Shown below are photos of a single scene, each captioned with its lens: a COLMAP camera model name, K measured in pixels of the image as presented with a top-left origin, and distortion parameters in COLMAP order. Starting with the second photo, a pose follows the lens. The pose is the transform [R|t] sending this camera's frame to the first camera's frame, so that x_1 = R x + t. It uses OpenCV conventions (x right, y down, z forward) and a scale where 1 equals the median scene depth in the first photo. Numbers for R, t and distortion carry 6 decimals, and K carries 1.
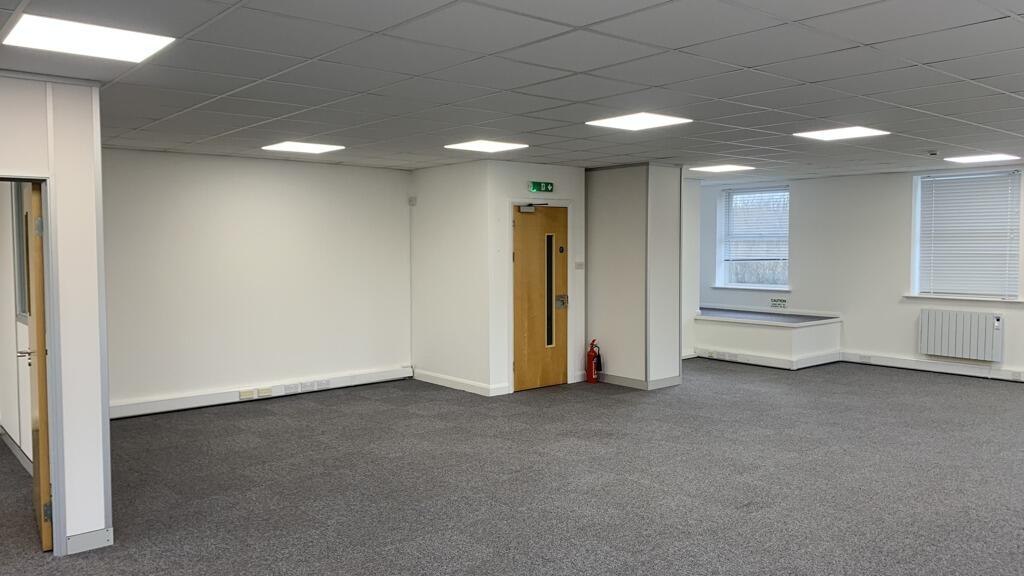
lens RADIAL K [[785.0, 0, 508.6], [0, 785.0, 283.0], [0, 0, 1]] dist [-0.004587, -0.005529]
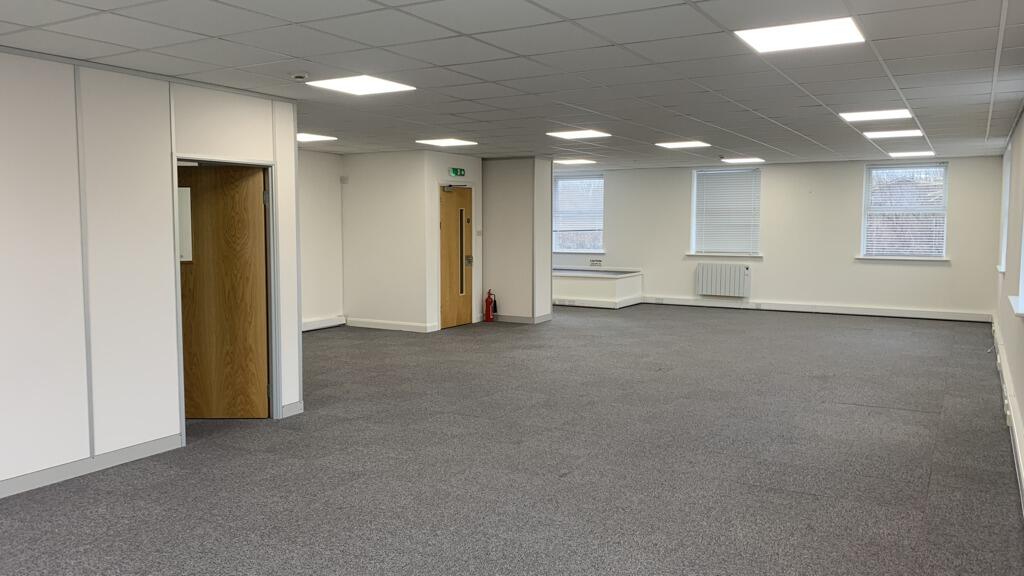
lens RADIAL K [[775.2, 0, 512.0], [0, 775.2, 288.0], [0, 0, 1]] dist [0.081480, -0.074708]
pose [[0.936136, -0.024762, 0.350764, -0.317195], [0.012200, 0.999204, 0.037981, 0.021216], [-0.351425, -0.031276, 0.935693, -0.235779]]
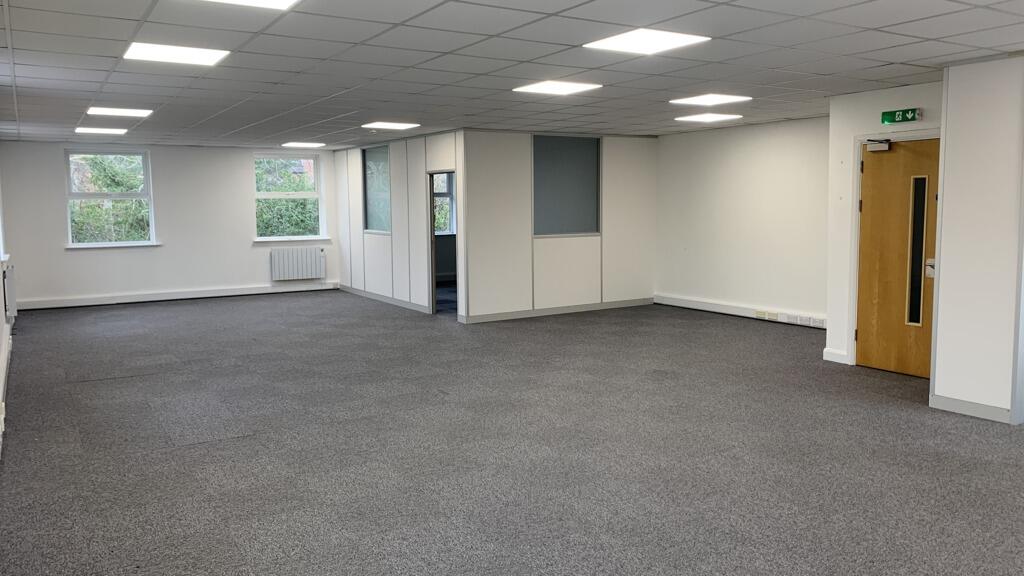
lens RADIAL K [[785.0, 0, 508.6], [0, 785.0, 283.0], [0, 0, 1]] dist [-0.004587, -0.005529]
pose [[-0.147533, 0.111493, -0.982753, 0.844294], [-0.033781, 0.992478, 0.117668, -0.035294], [0.988480, 0.050558, -0.142657, 0.705901]]
